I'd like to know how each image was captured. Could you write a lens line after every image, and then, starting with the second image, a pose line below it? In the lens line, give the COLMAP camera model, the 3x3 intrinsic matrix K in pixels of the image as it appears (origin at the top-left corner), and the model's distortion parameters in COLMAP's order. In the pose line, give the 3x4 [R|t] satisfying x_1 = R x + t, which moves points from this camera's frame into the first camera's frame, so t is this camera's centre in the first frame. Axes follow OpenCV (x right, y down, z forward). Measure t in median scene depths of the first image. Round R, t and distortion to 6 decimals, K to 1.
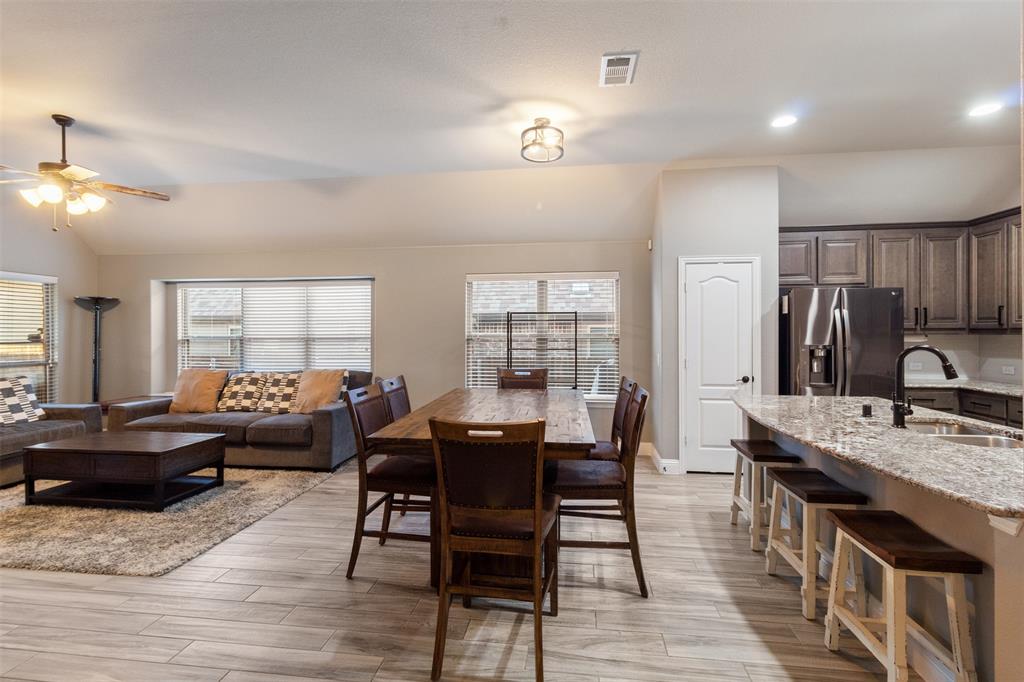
lens RADIAL K [[474.9, 0, 518.1], [0, 474.9, 333.3], [0, 0, 1]] dist [0.002913, 0.000410]
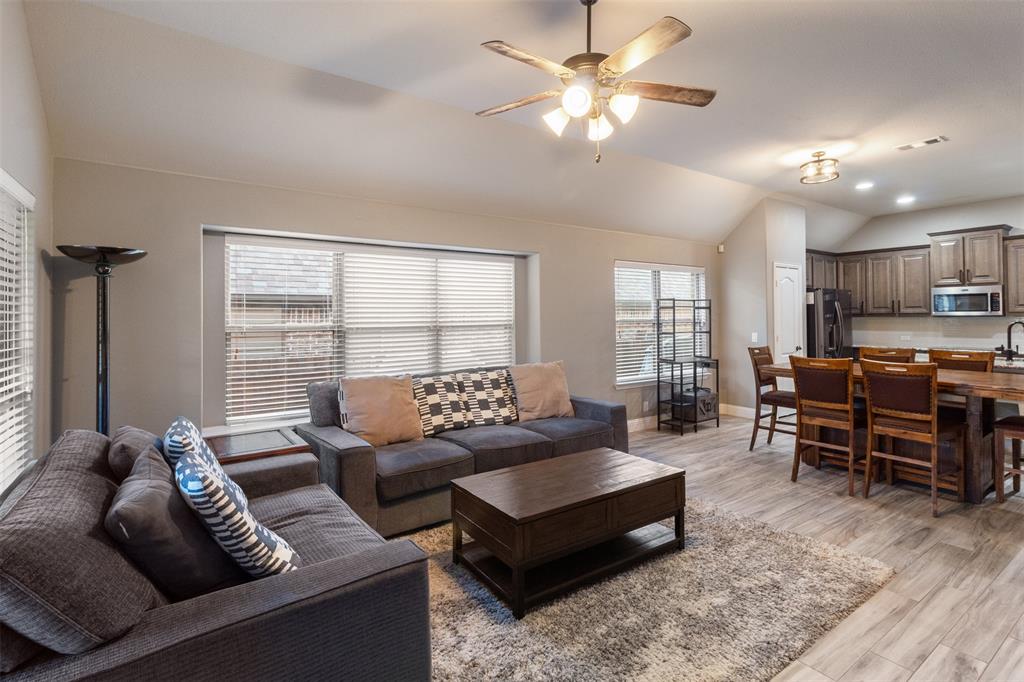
lens RADIAL K [[488.0, 0, 514.0], [0, 488.0, 313.9], [0, 0, 1]] dist [0.003615, -0.000118]
pose [[0.742934, 0.000204, 0.669364, -1.162204], [0.008270, 0.999921, -0.009484, -0.002381], [-0.669313, 0.012581, 0.742874, 0.455647]]
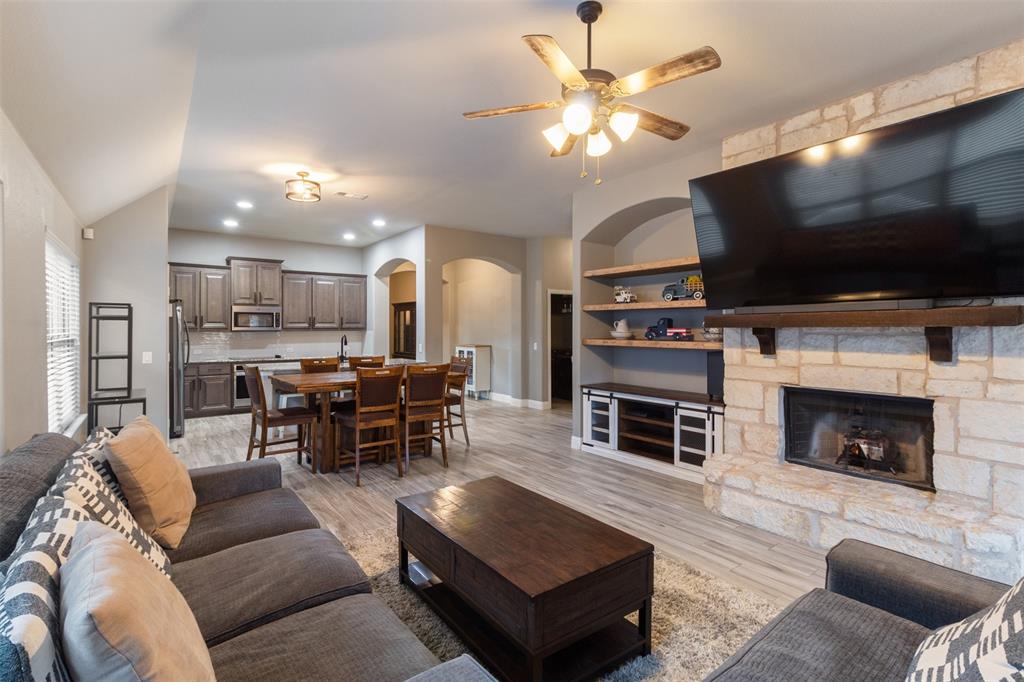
lens RADIAL K [[482.1, 0, 517.9], [0, 482.1, 322.2], [0, 0, 1]] dist [-0.002080, 0.000151]
pose [[-0.700827, 0.011816, 0.713233, -1.068362], [0.004080, 0.999913, -0.012556, -0.004453], [-0.713319, -0.005890, -0.700815, 1.207824]]
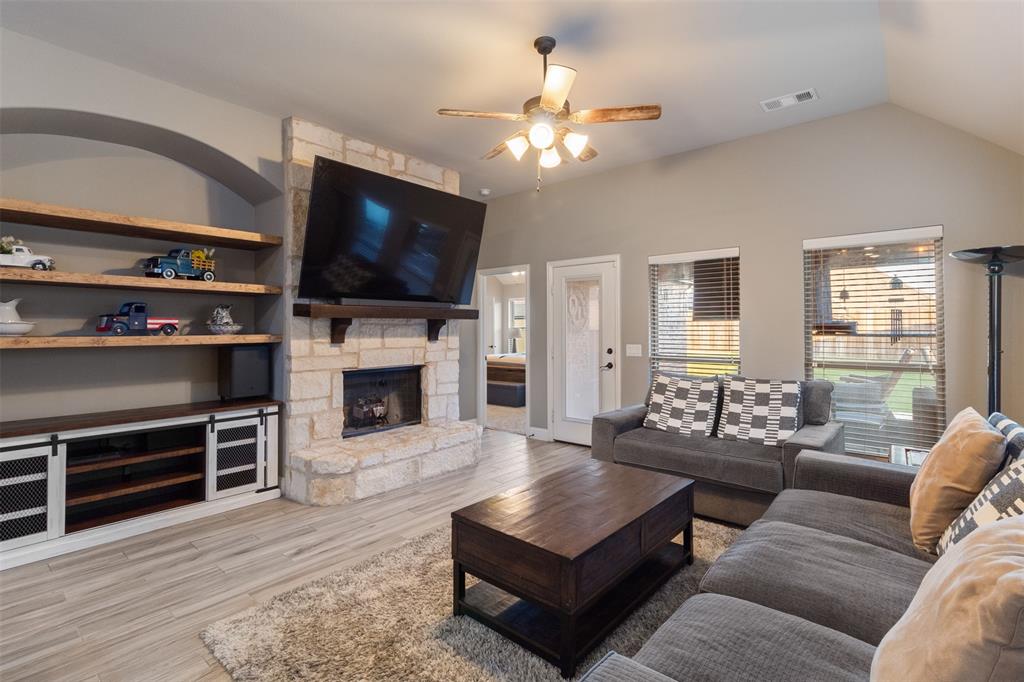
lens RADIAL K [[474.9, 0, 518.1], [0, 474.9, 333.3], [0, 0, 1]] dist [0.002913, 0.000410]
pose [[-0.545664, 0.011229, -0.837929, -0.233743], [0.000411, 0.999914, 0.013132, 0.012375], [0.838004, 0.006822, -0.545621, 1.078055]]
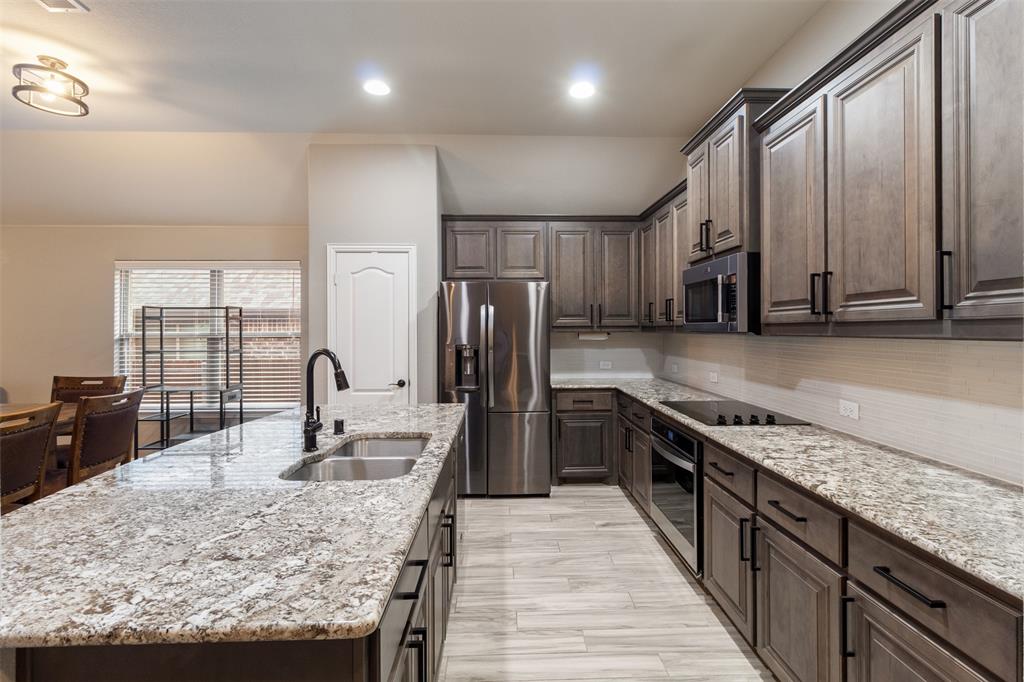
lens RADIAL K [[474.9, 0, 518.1], [0, 474.9, 333.3], [0, 0, 1]] dist [0.002913, 0.000410]
pose [[0.986981, -0.003806, 0.160792, 0.542182], [0.002485, 0.999962, 0.008416, -0.004059], [-0.160818, -0.007906, 0.986952, 0.082467]]
